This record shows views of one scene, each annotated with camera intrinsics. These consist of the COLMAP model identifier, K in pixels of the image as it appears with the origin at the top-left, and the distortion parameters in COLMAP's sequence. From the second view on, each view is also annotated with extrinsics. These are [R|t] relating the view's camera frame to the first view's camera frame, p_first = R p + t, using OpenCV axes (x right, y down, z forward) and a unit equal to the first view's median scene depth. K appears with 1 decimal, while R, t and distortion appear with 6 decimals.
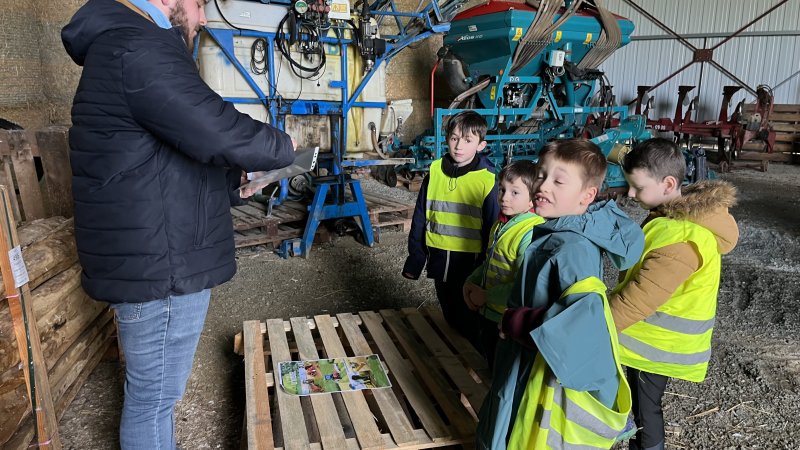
lens RADIAL K [[592.7, 0, 400.0], [0, 592.7, 225.0], [0, 0, 1]] dist [0.051139, -0.079964]
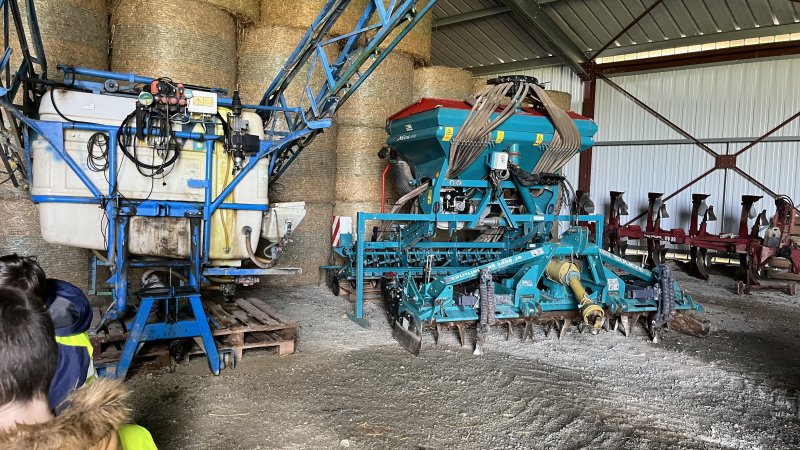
lens RADIAL K [[592.7, 0, 400.0], [0, 592.7, 225.0], [0, 0, 1]] dist [0.051139, -0.079964]
pose [[0.992660, 0.026927, -0.117906, 0.223146], [-0.046027, 0.985649, -0.162409, -0.034235], [0.111840, 0.166644, 0.979654, 0.131279]]
